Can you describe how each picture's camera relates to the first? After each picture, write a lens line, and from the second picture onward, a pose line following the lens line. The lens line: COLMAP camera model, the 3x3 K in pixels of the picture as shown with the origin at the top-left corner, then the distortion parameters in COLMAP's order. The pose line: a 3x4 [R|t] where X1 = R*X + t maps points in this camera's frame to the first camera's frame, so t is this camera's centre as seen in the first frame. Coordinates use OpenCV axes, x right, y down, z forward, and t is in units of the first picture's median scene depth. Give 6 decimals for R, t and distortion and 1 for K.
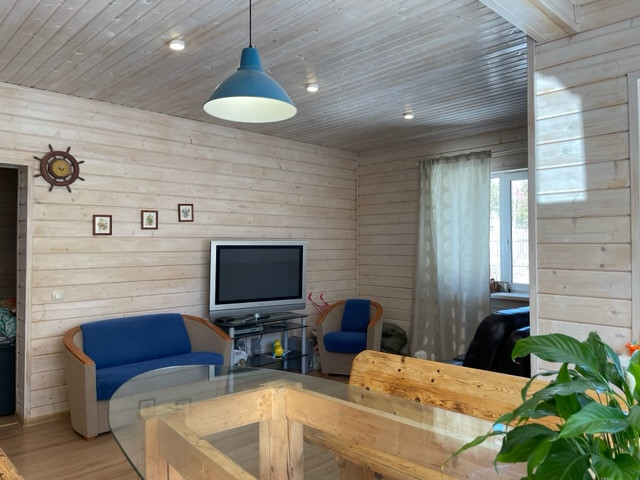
lens RADIAL K [[481.9, 0, 322.2], [0, 481.9, 236.0], [0, 0, 1]] dist [0.072927, -0.093369]
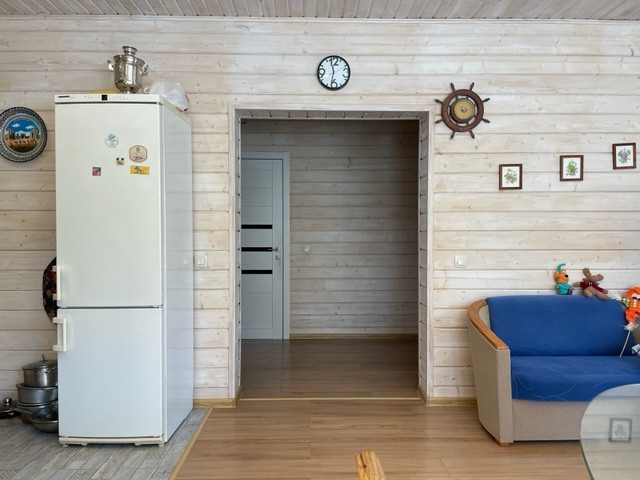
lens RADIAL K [[481.9, 0, 317.8], [0, 481.9, 240.0], [0, 0, 1]] dist [0.072927, -0.093369]
pose [[0.722870, 0.011244, -0.690892, -0.136115], [0.014170, 0.999416, 0.031091, 0.055154], [0.690839, -0.032264, 0.722289, 0.216312]]
